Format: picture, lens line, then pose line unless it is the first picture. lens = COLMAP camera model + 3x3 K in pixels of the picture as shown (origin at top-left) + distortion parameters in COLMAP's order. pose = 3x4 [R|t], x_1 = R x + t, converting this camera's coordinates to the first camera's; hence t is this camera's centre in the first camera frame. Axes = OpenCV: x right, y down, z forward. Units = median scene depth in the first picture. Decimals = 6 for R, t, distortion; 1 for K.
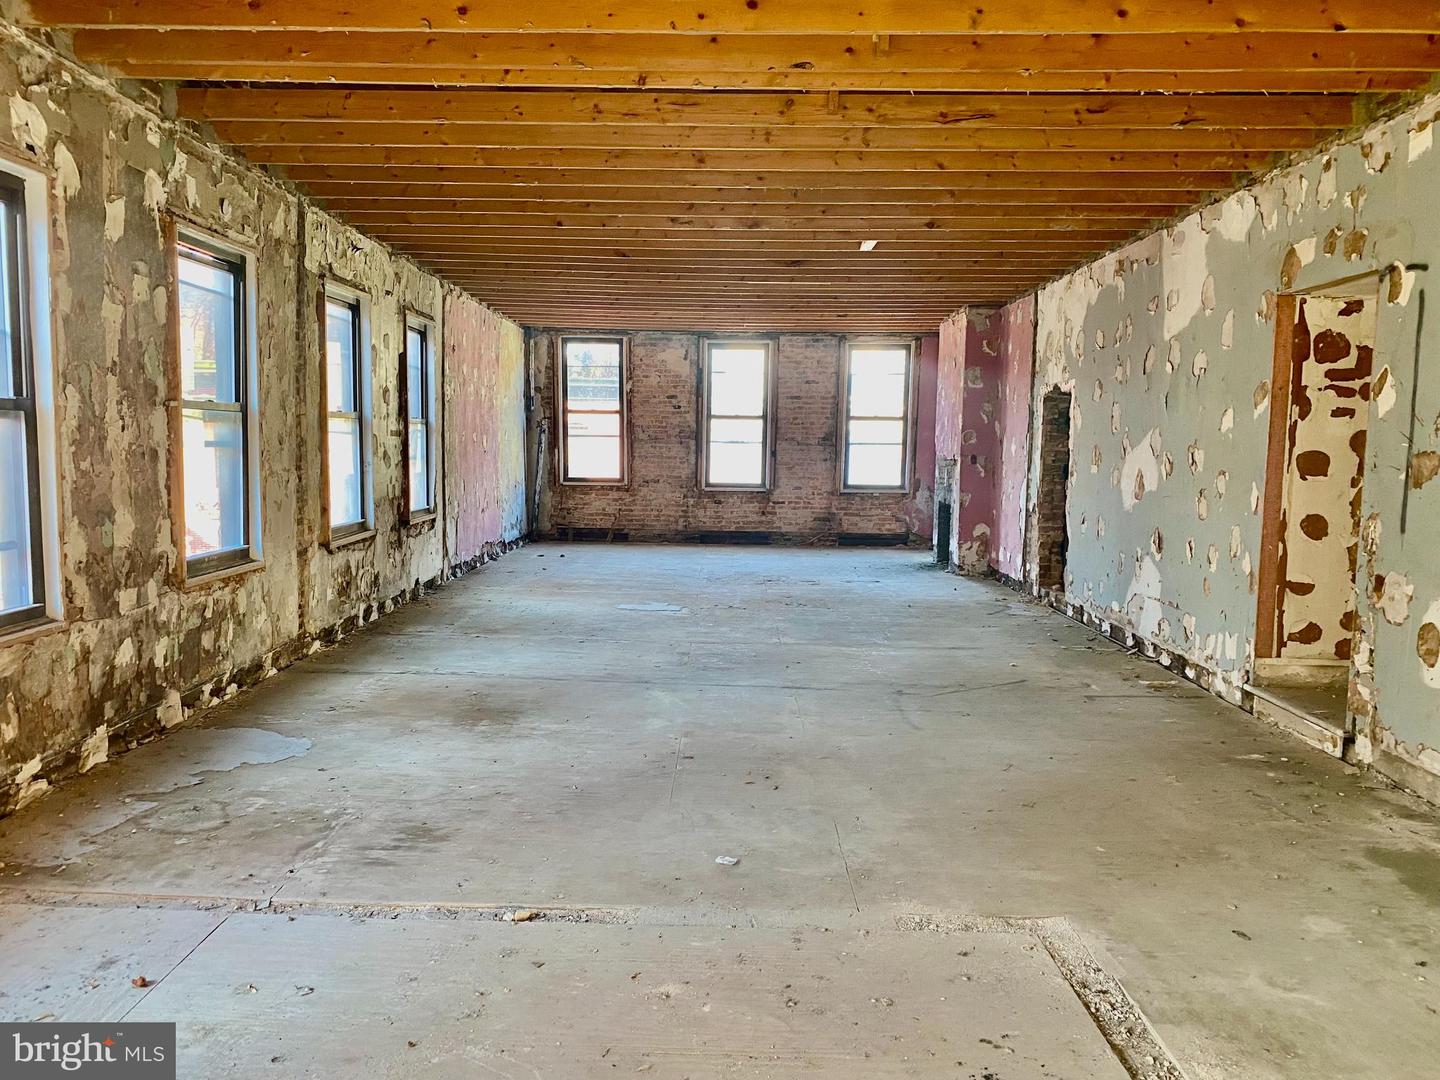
lens RADIAL K [[1099.7, 0, 717.8], [0, 1099.7, 537.4], [0, 0, 1]] dist [-0.034572, 0.032425]
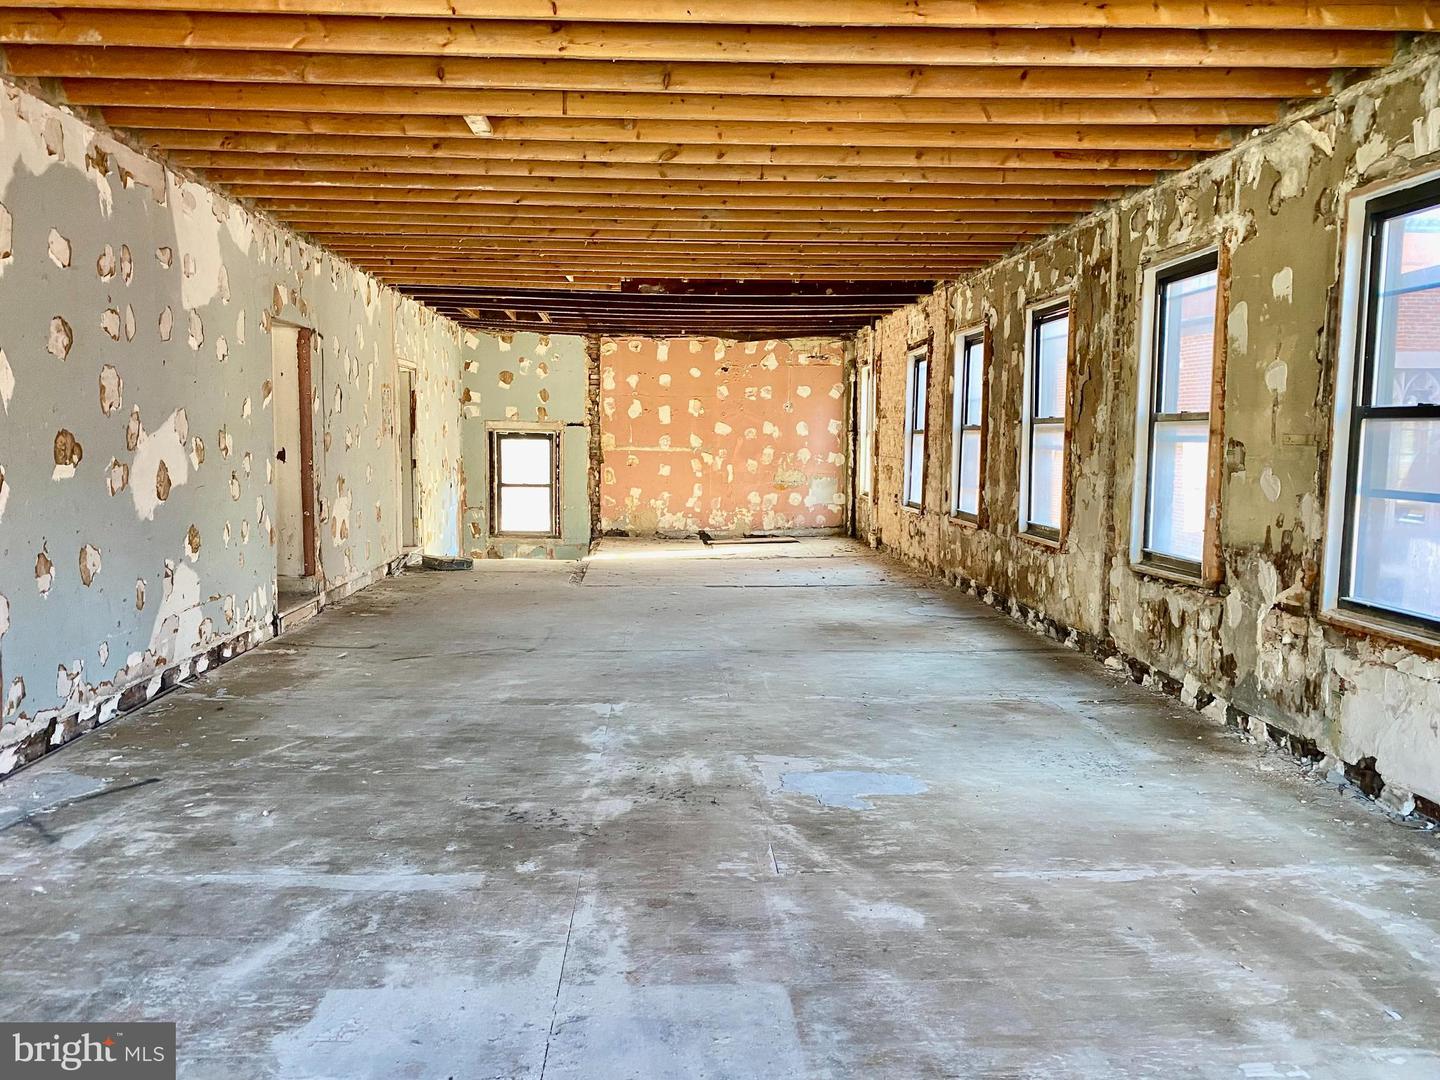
lens RADIAL K [[1099.7, 0, 718.3], [0, 1099.7, 541.8], [0, 0, 1]] dist [-0.034572, 0.032425]
pose [[-0.997894, -0.019319, -0.061923, 0.037734], [-0.030463, 0.982376, 0.184416, -0.169016], [0.057269, 0.185914, -0.980896, 1.883677]]
